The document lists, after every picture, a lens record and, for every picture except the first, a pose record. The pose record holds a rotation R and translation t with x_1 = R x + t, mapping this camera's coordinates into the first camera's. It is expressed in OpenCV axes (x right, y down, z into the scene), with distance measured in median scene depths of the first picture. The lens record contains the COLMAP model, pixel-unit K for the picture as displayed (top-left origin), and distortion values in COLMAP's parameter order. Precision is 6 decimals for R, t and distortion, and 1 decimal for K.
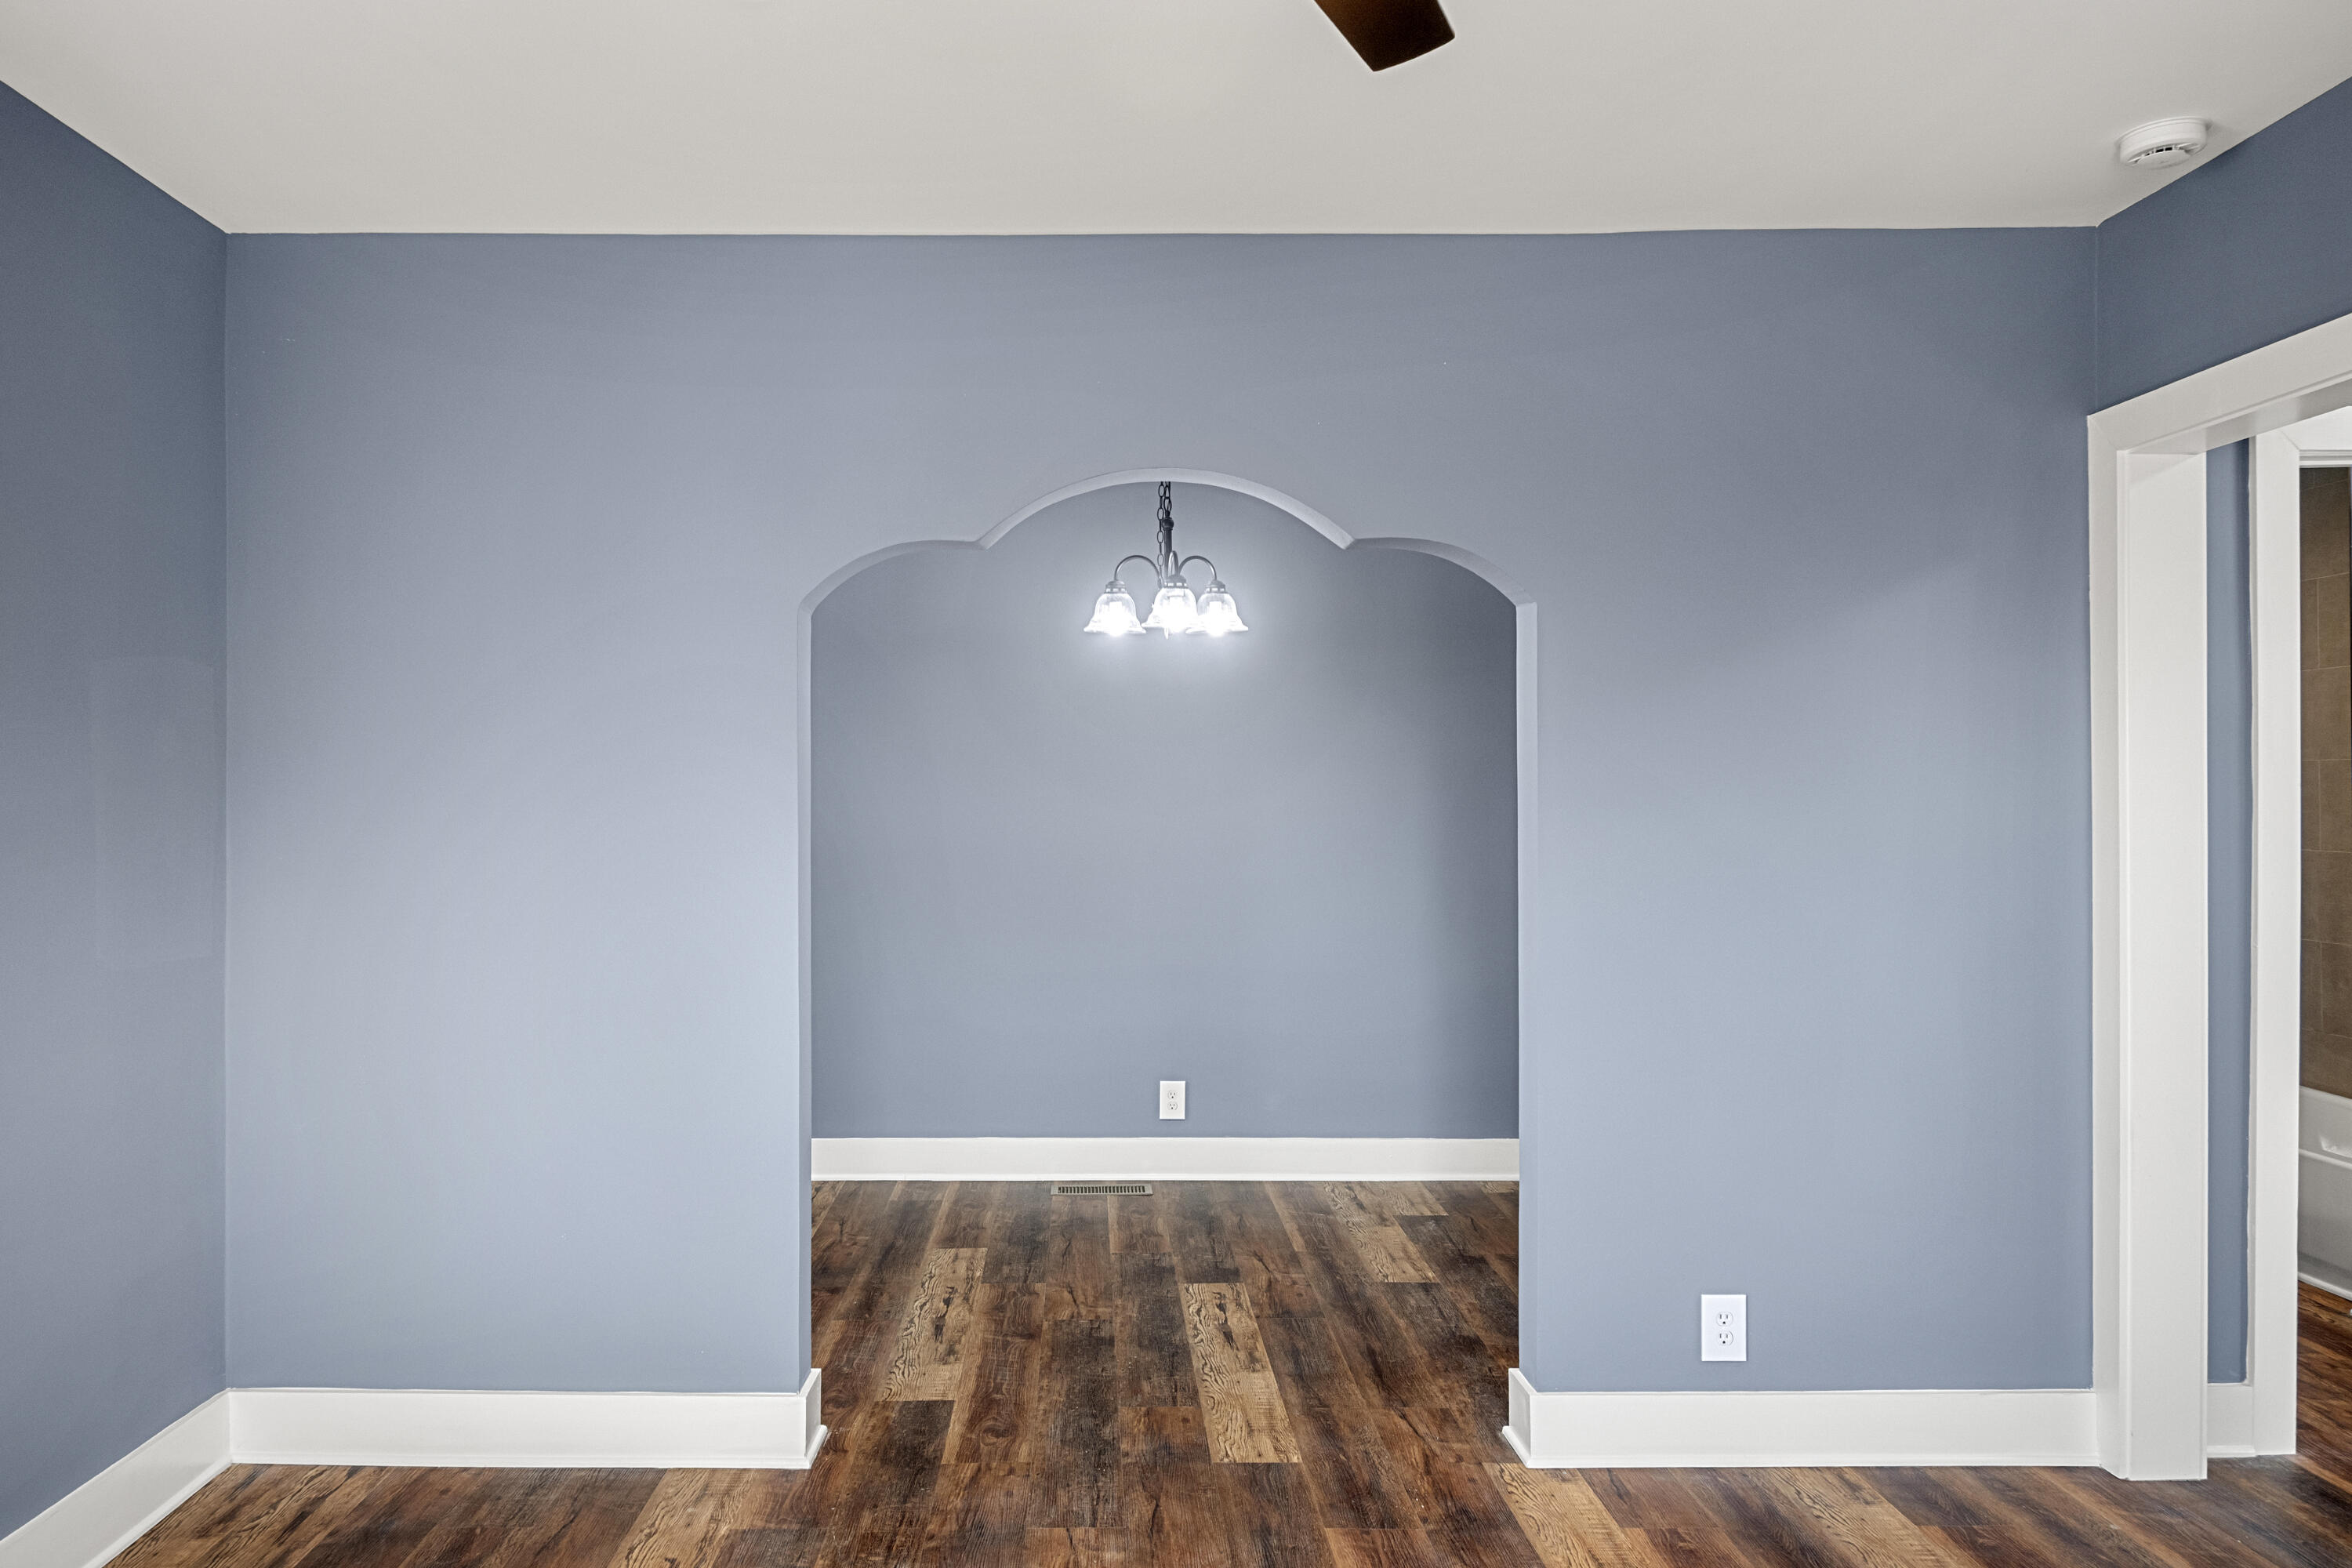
lens RADIAL K [[1648.4, 0, 1099.1], [0, 1648.4, 790.3], [0, 0, 1]] dist [-0.001157, -0.003633]
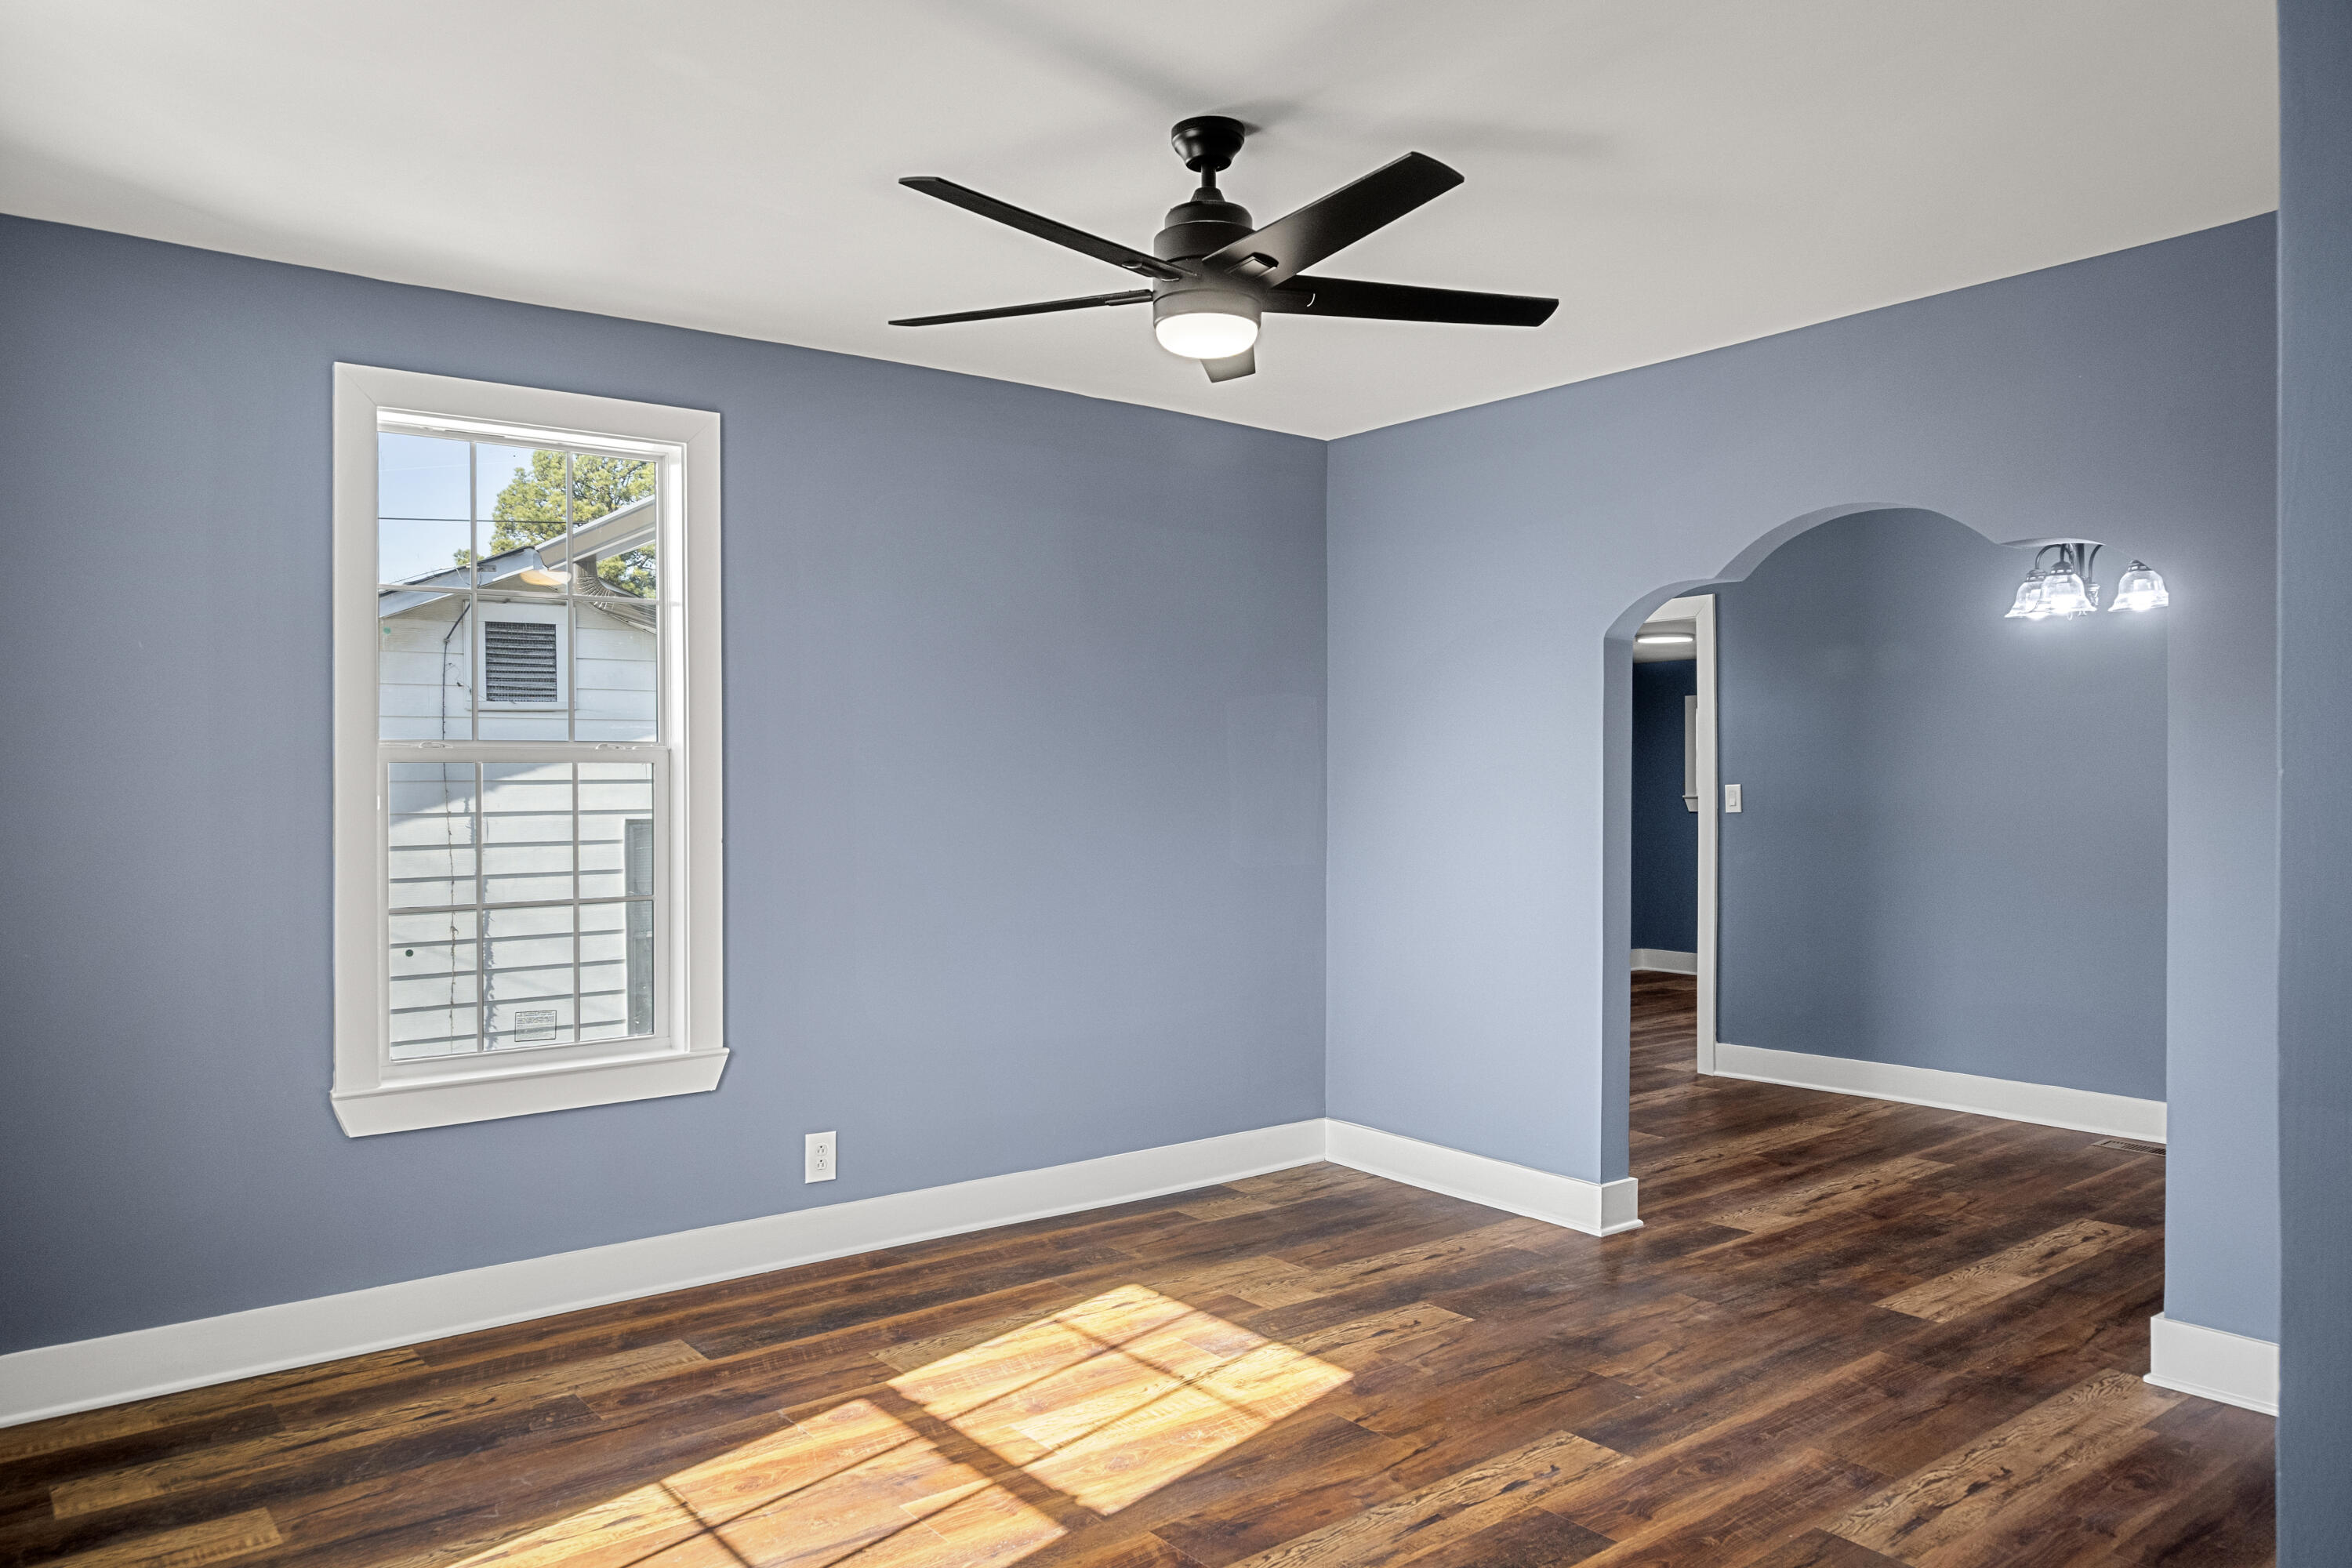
lens RADIAL K [[1610.9, 0, 1174.6], [0, 1610.9, 807.3], [0, 0, 1]] dist [-0.003206, 0.001028]
pose [[0.616393, 0.010987, -0.787362, 0.656700], [0.010836, 0.999690, 0.022433, 0.000138], [0.787364, -0.022360, 0.616083, -0.144364]]
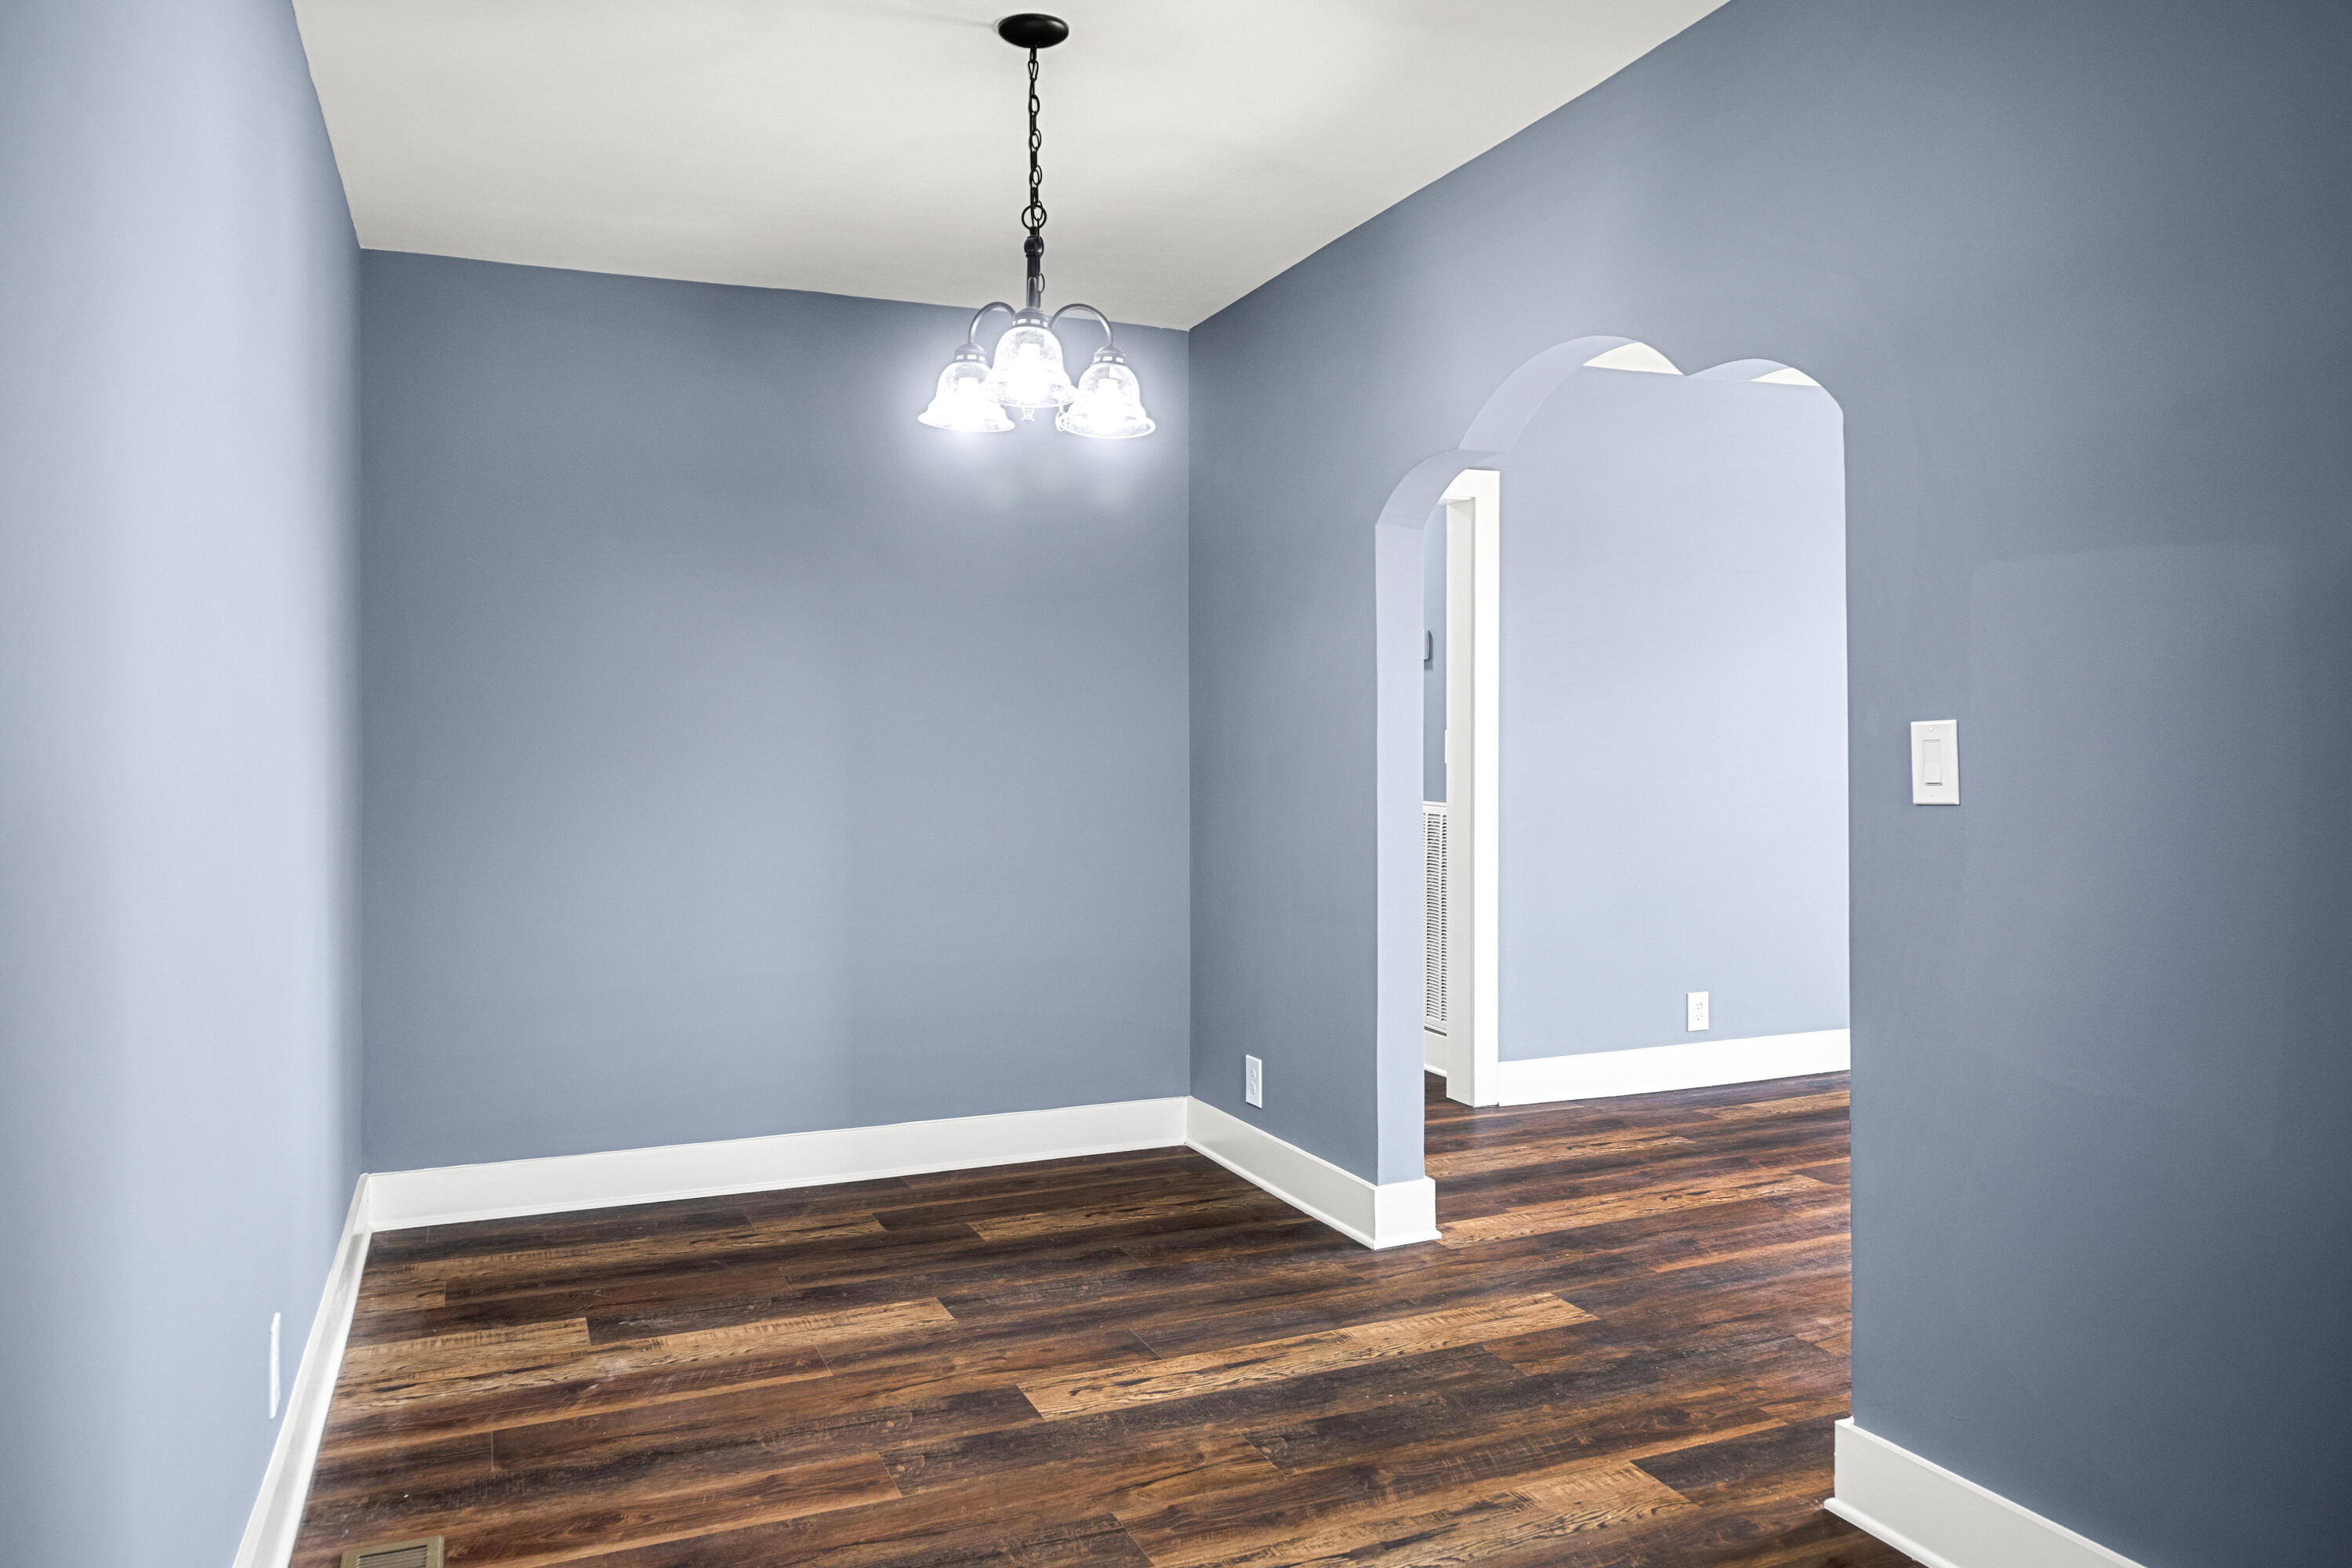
lens RADIAL K [[1615.9, 0, 1174.2], [0, 1615.9, 724.7], [0, 0, 1]] dist [-0.005538, -0.002635]
pose [[-0.387621, 0.012767, 0.921730, -0.726051], [0.005225, 0.999918, -0.011653, 0.040663], [-0.921804, 0.000299, -0.387656, 1.547249]]
